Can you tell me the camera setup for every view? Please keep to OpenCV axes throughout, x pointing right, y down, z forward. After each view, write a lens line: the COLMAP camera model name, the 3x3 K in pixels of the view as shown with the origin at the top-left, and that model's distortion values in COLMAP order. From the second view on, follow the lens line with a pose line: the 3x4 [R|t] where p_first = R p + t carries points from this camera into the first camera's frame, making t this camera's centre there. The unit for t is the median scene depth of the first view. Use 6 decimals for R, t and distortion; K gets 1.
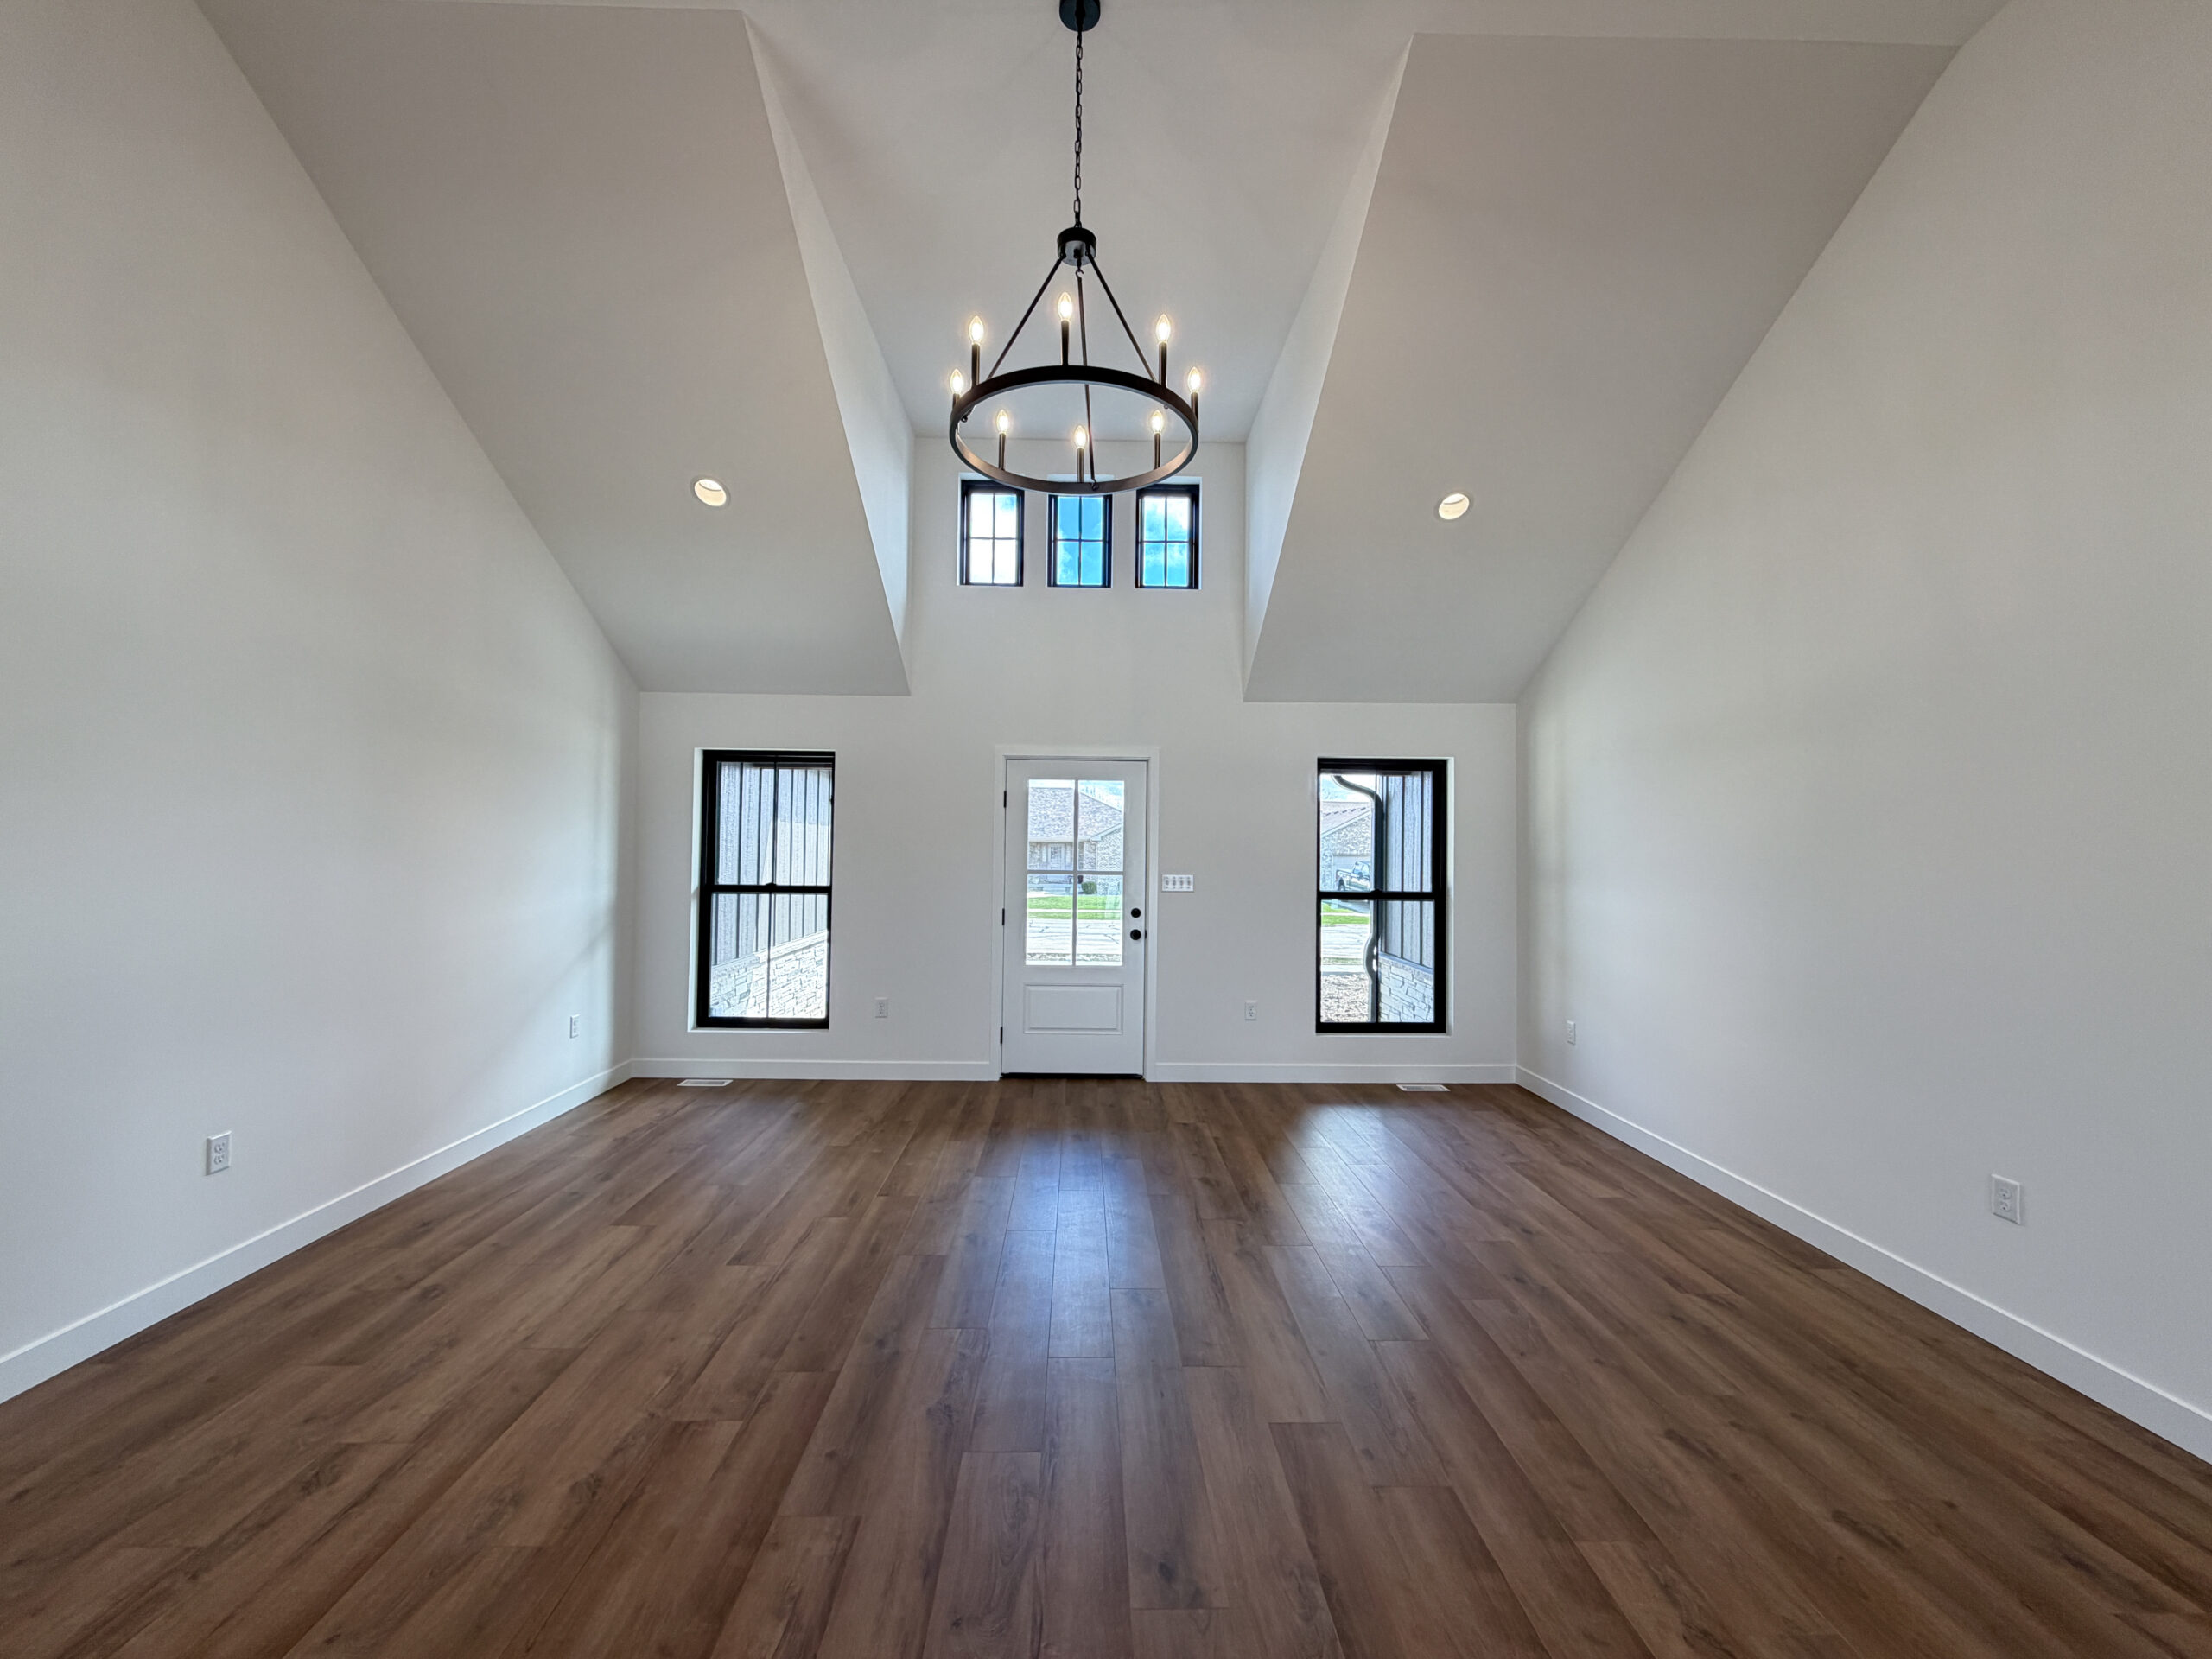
lens RADIAL K [[879.8, 0, 1101.9], [0, 879.8, 834.3], [0, 0, 1]] dist [0.000260, 0.000363]
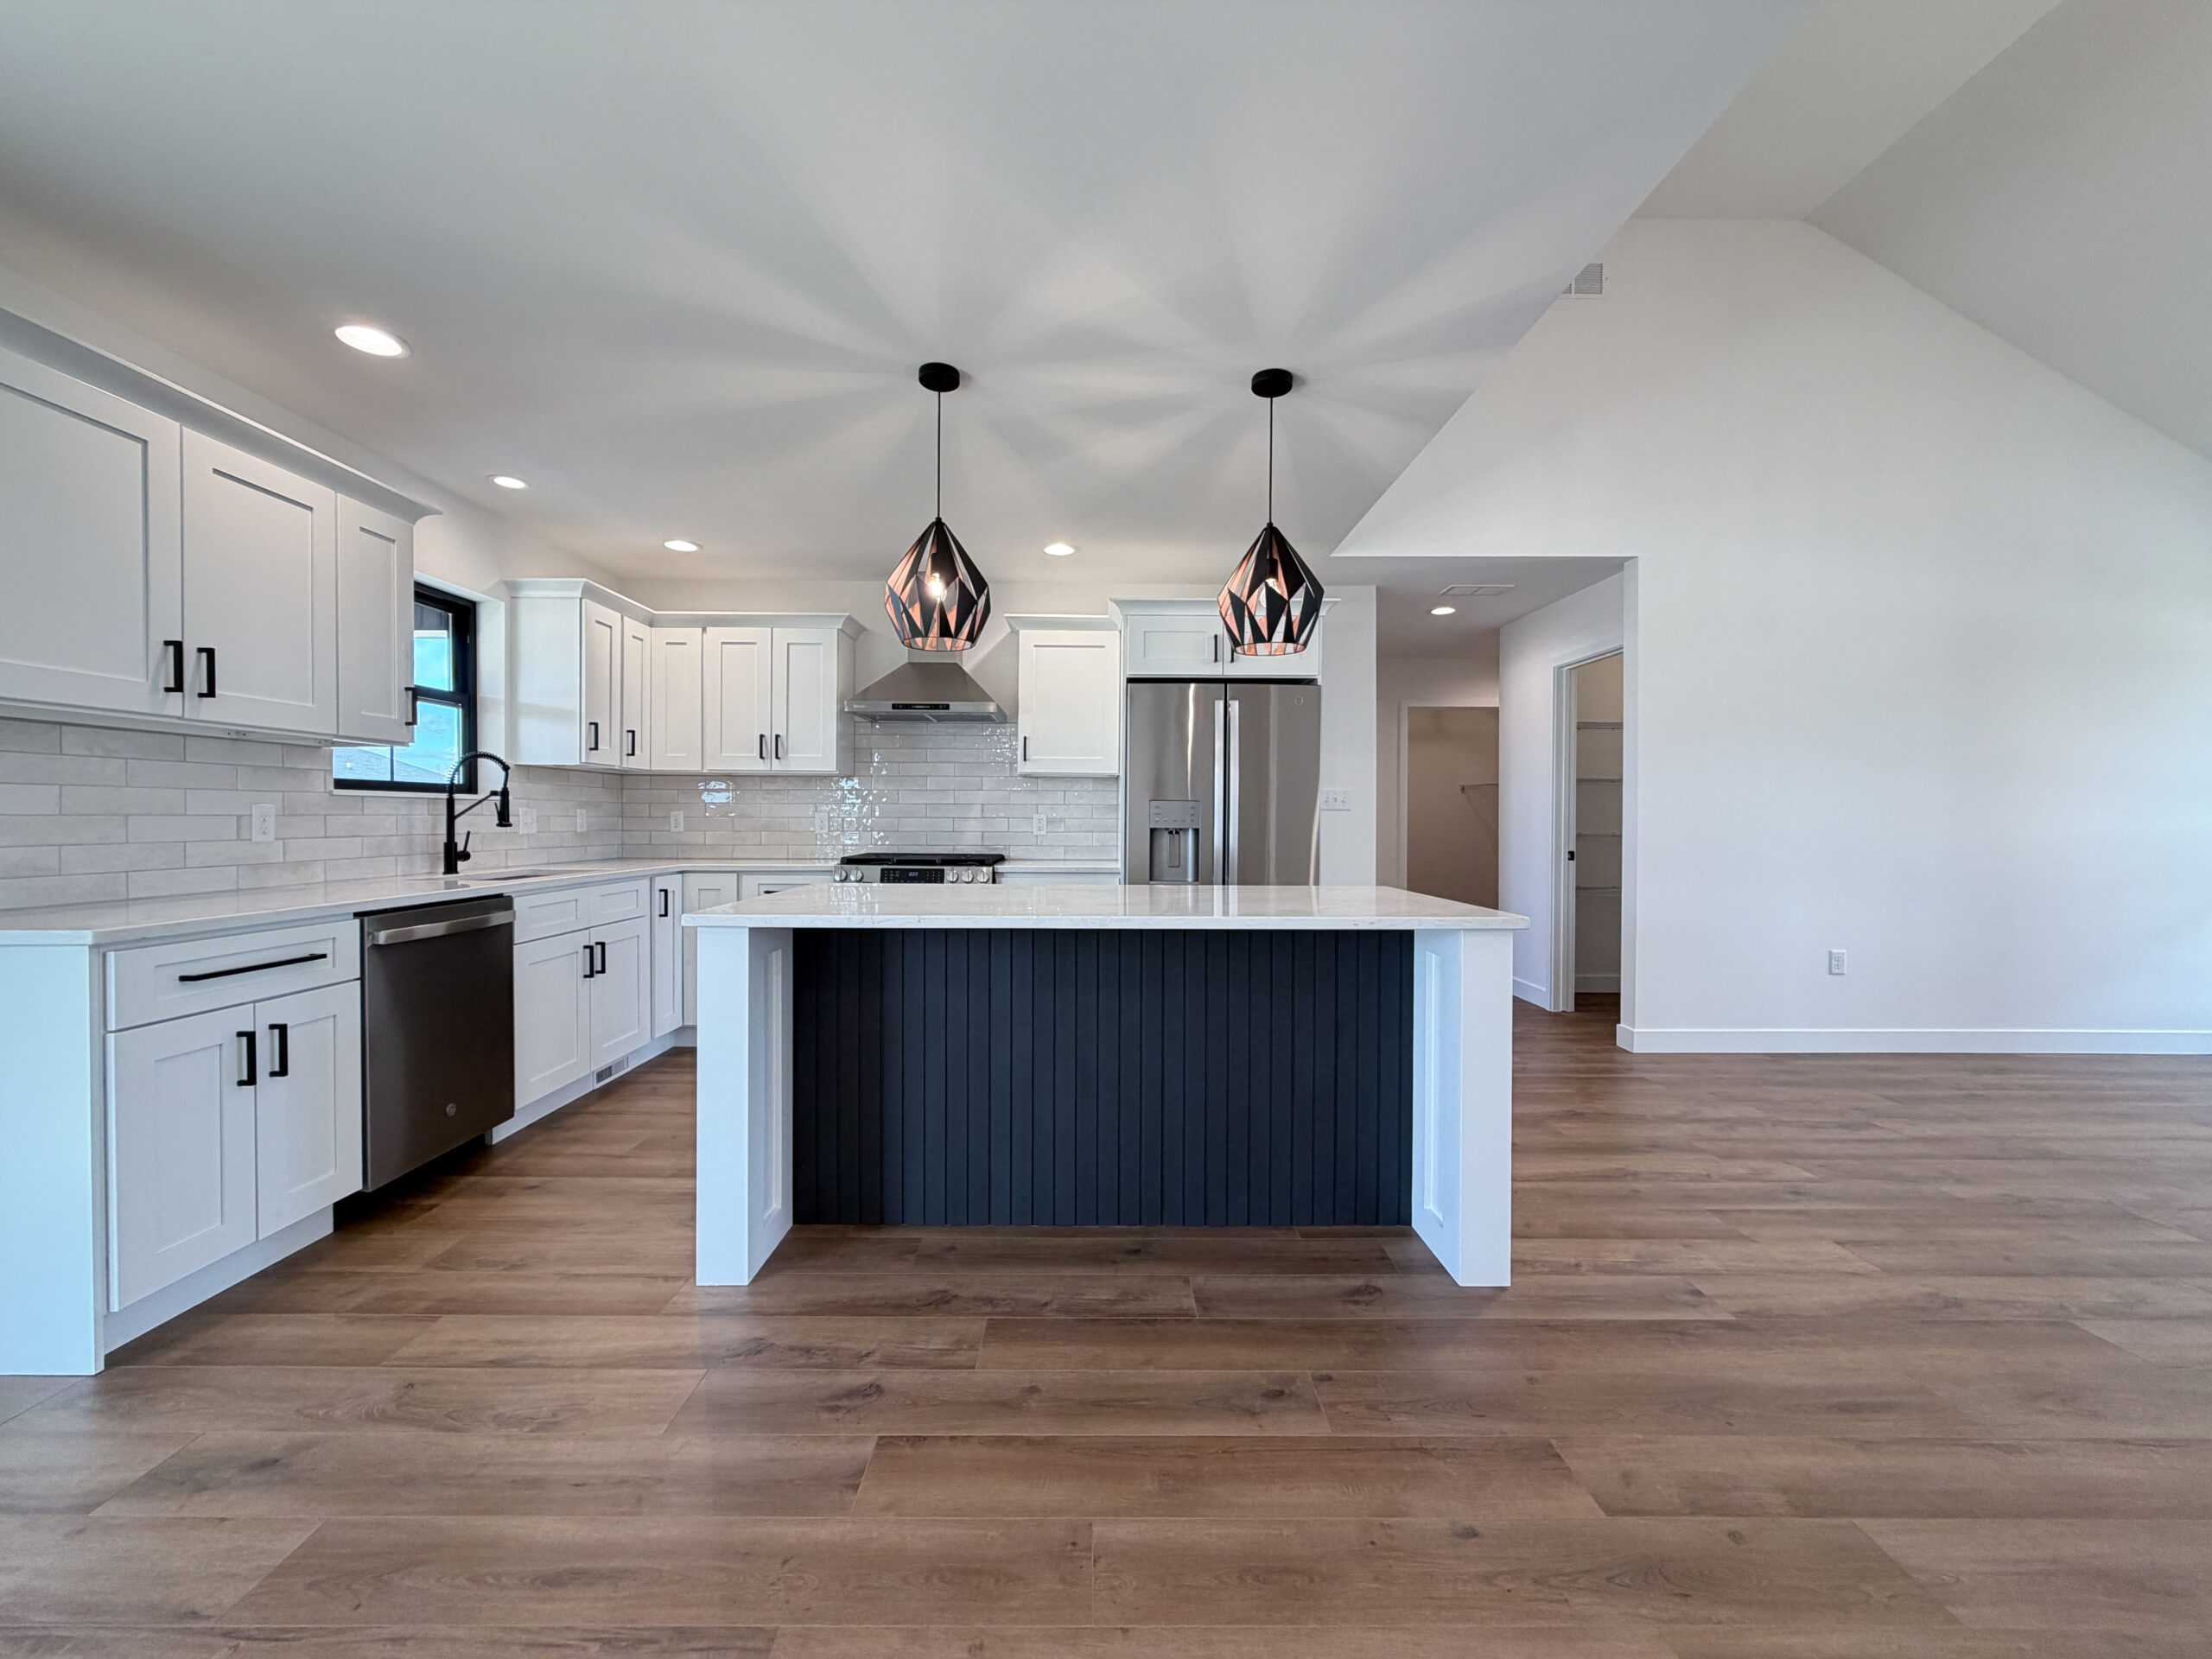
lens RADIAL K [[879.8, 0, 1102.7], [0, 879.8, 831.1], [0, 0, 1]] dist [0.000260, 0.000363]
pose [[-0.009052, -0.001158, -0.999958, 0.705522], [0.016573, 0.999862, -0.001308, 0.150706], [0.999822, -0.016584, -0.009032, -0.337406]]
